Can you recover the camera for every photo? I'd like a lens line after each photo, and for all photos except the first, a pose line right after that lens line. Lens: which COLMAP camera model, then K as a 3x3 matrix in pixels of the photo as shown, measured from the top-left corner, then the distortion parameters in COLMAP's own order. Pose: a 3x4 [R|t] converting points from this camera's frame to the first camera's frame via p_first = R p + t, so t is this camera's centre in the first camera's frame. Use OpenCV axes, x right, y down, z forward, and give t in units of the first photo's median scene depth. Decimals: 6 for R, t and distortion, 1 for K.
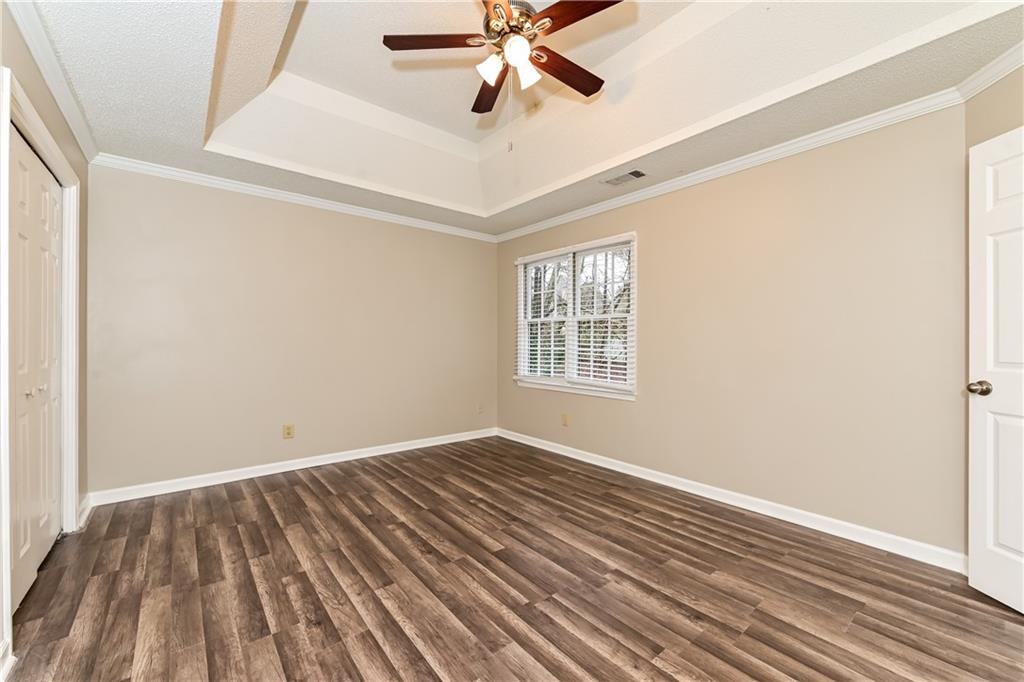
lens RADIAL K [[403.6, 0, 512.0], [0, 403.6, 341.1], [0, 0, 1]] dist [0.001082, 0.000030]
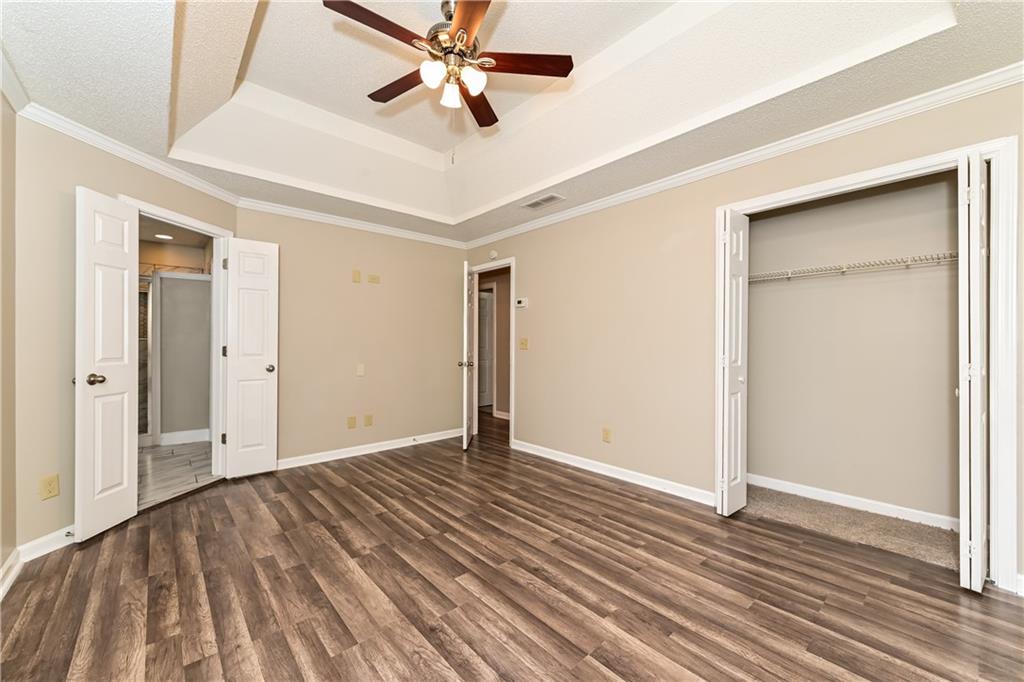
lens RADIAL K [[403.6, 0, 511.8], [0, 403.6, 342.1], [0, 0, 1]] dist [0.001082, 0.000030]
pose [[-0.999115, -0.002899, -0.041955, -0.112936], [-0.002820, 0.999994, -0.001940, -0.004578], [0.041961, -0.001820, -0.999118, 2.057721]]
